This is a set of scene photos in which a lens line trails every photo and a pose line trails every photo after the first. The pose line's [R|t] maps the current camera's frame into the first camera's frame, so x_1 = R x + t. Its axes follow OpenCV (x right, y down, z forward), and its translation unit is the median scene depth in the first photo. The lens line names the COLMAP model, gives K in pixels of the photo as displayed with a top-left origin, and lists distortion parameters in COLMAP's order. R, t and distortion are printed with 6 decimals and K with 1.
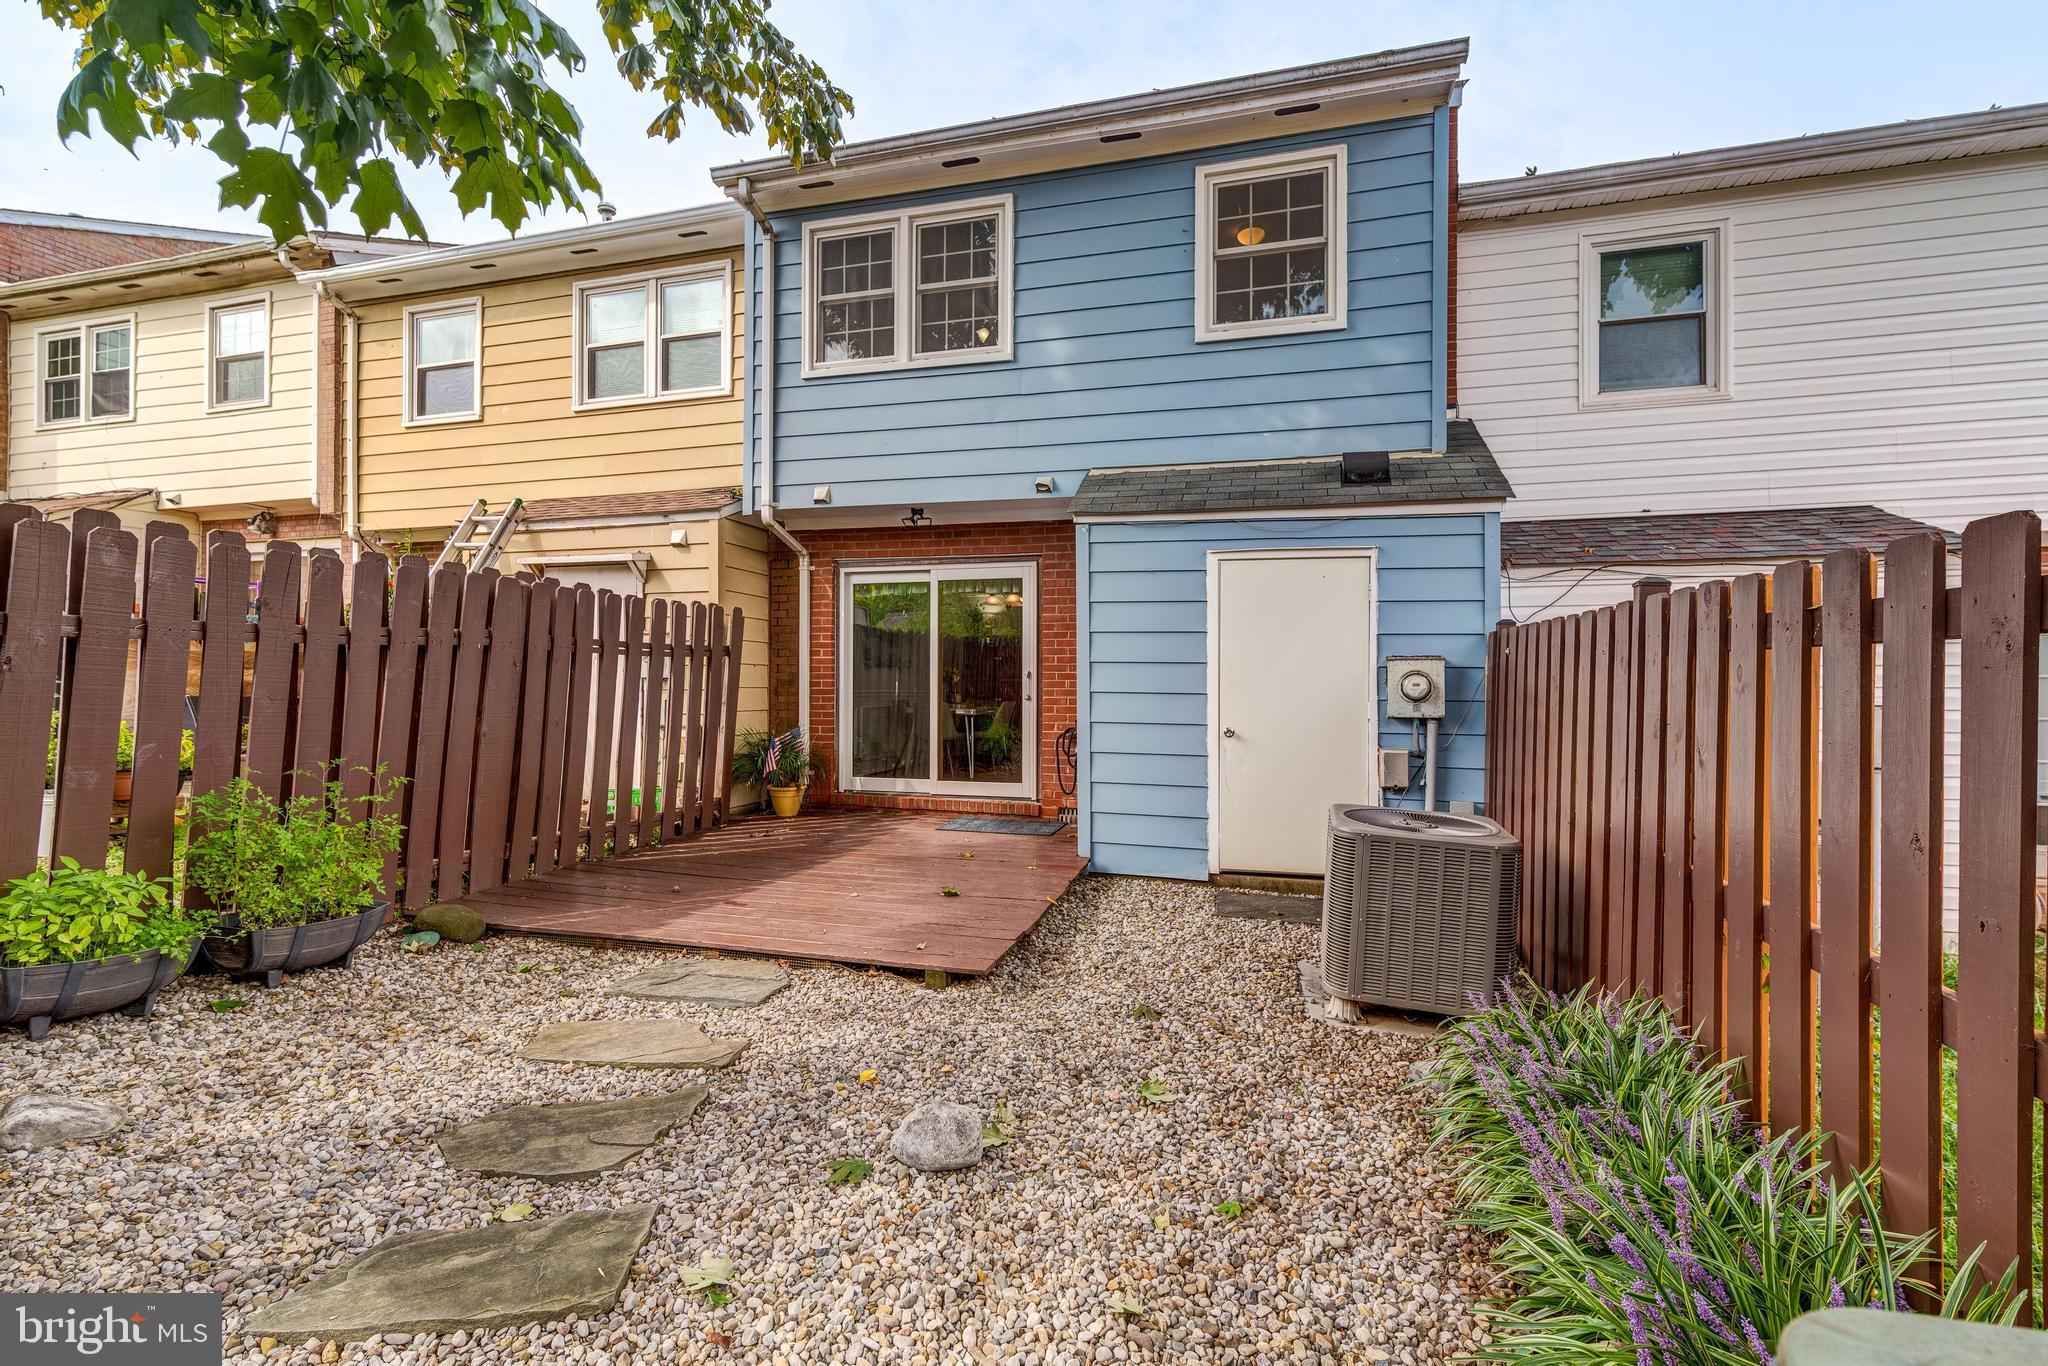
lens RADIAL K [[871.9, 0, 1030.1], [0, 871.9, 704.1], [0, 0, 1]] dist [0.002694, 0.000088]
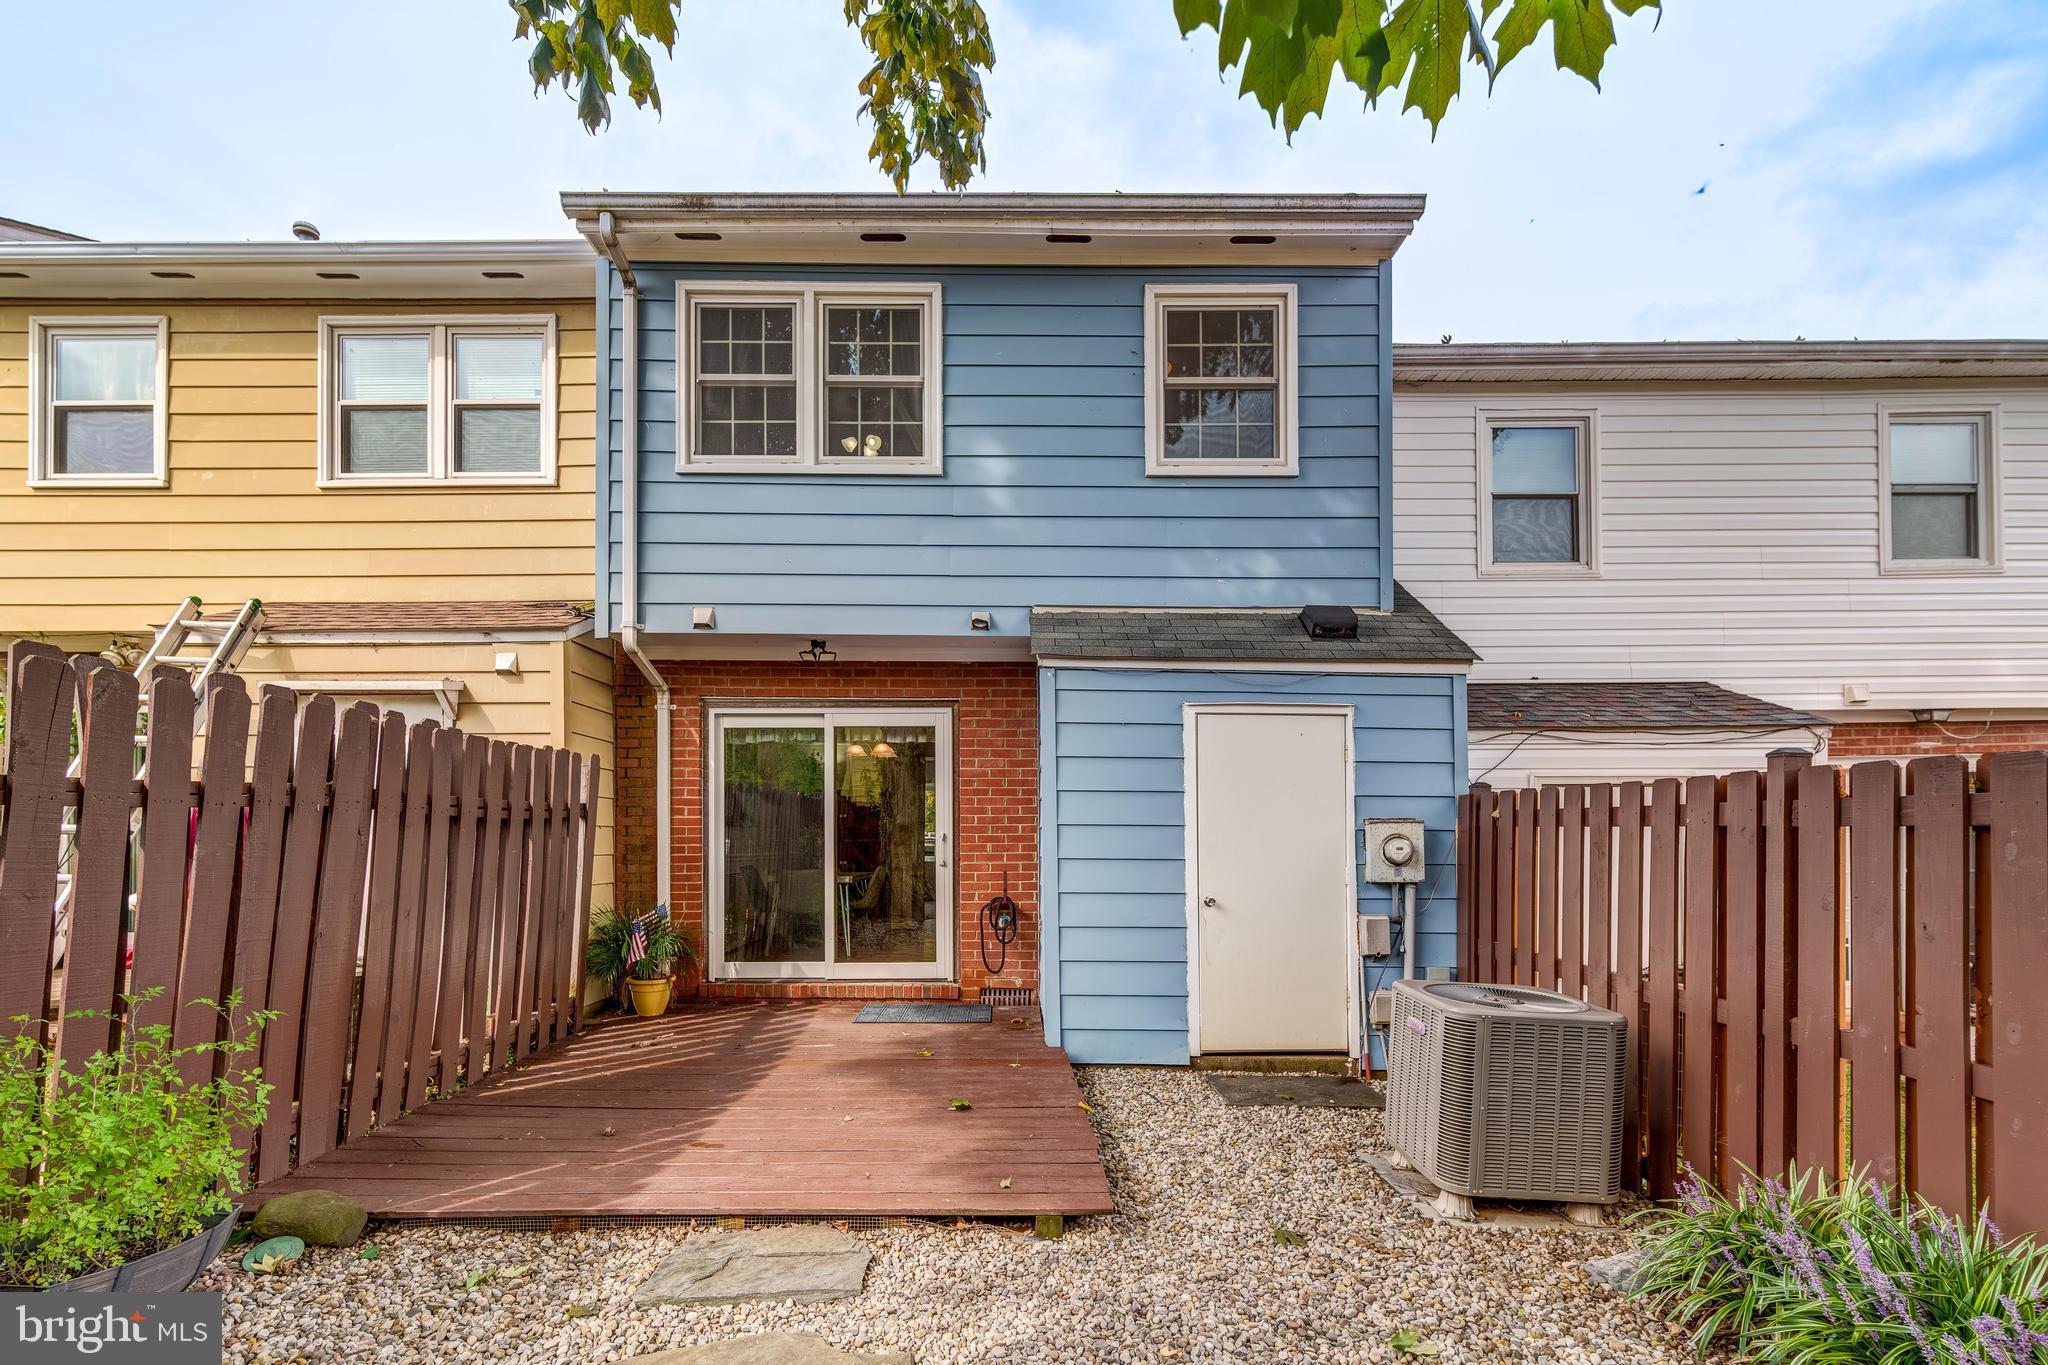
lens RADIAL K [[928.2, 0, 1024.0], [0, 928.2, 852.5], [0, 0, 1]] dist [0.001115, 0.000804]
pose [[0.964750, -0.009330, 0.263004, -0.187708], [0.011452, 0.999913, -0.006535, -0.012882], [-0.262920, 0.009317, 0.964773, 0.093309]]
